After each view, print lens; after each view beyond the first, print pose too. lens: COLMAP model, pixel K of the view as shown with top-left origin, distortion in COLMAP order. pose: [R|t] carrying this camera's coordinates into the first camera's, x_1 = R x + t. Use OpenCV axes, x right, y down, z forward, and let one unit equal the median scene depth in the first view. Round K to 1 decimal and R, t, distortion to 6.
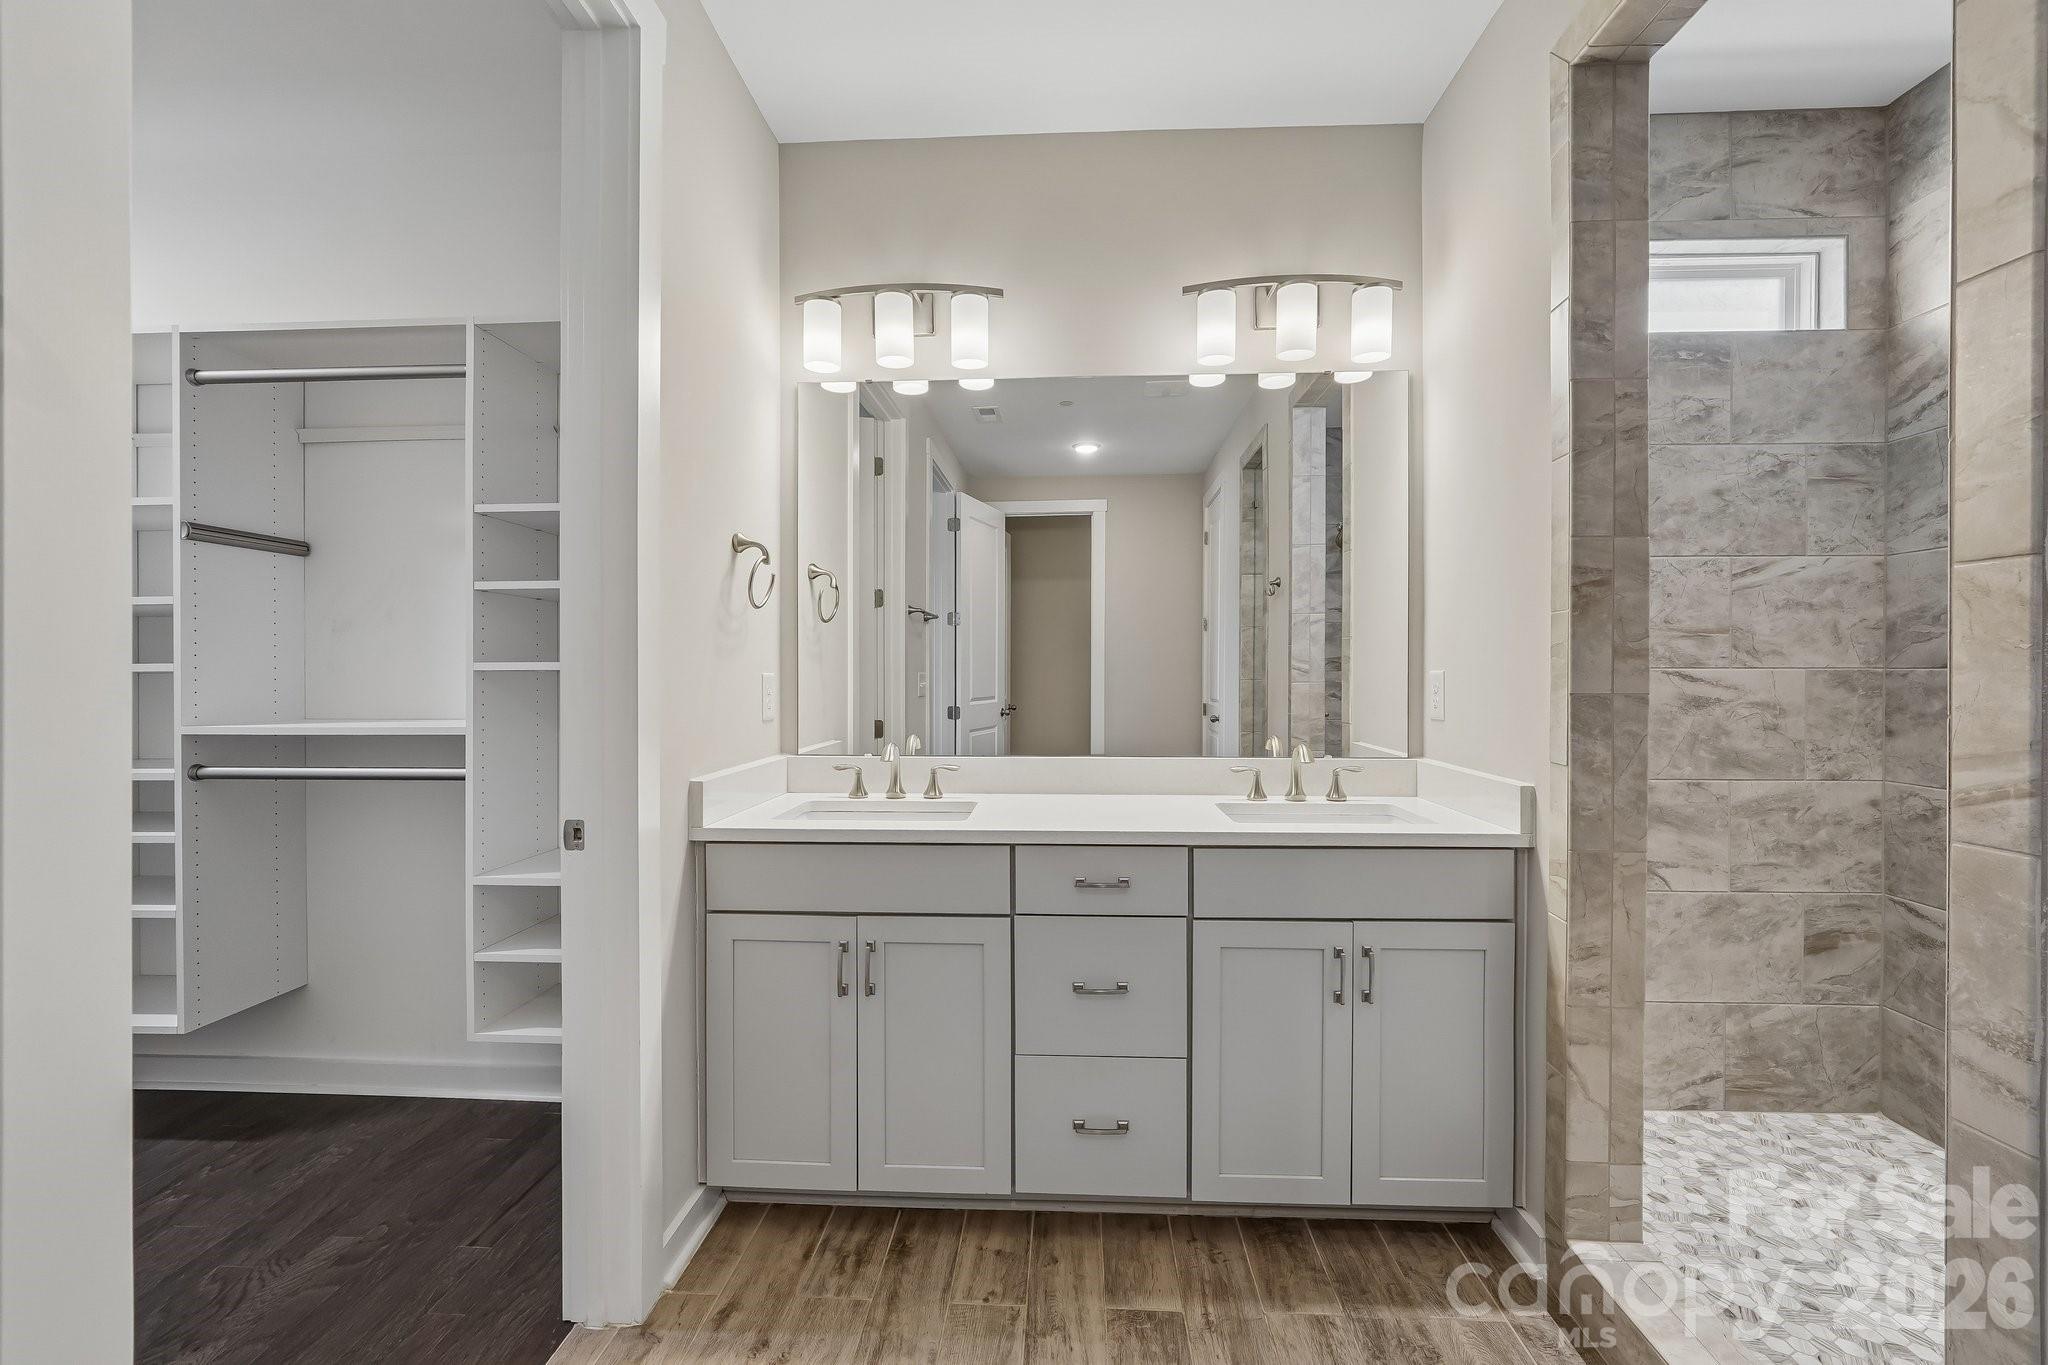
lens RADIAL K [[862.1, 0, 1020.8], [0, 862.1, 676.9], [0, 0, 1]] dist [-0.015992, 0.006242]
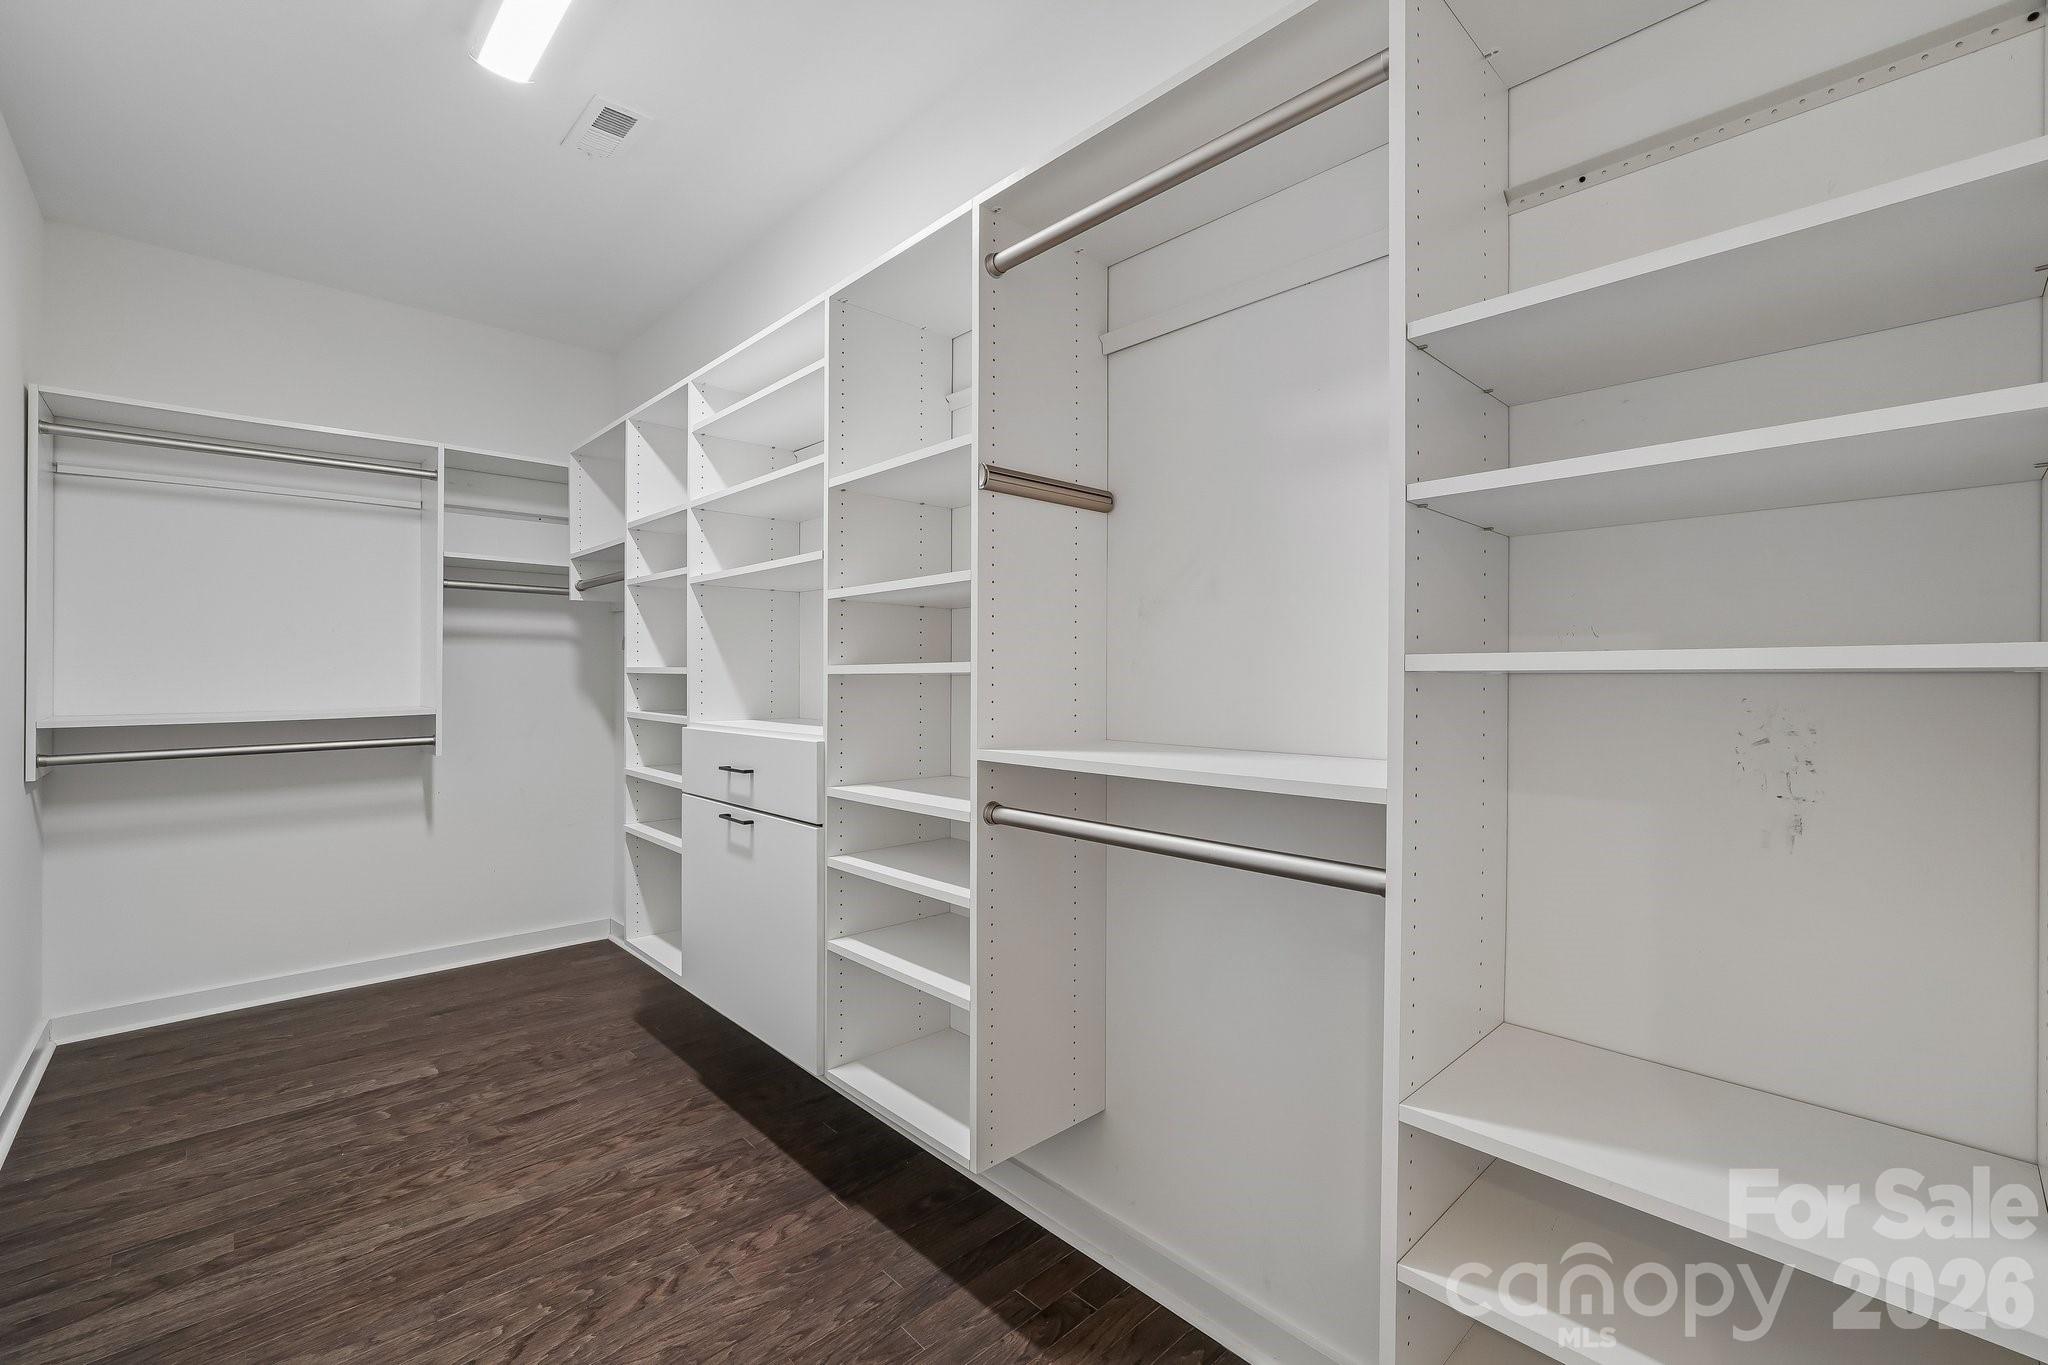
lens RADIAL K [[862.1, 0, 1022.4], [0, 862.1, 678.4], [0, 0, 1]] dist [-0.015992, 0.006242]
pose [[0.724408, 0.004091, -0.689359, -0.450393], [-0.007567, 0.999969, -0.002017, -0.000158], [0.689330, 0.006678, 0.724417, 0.494482]]
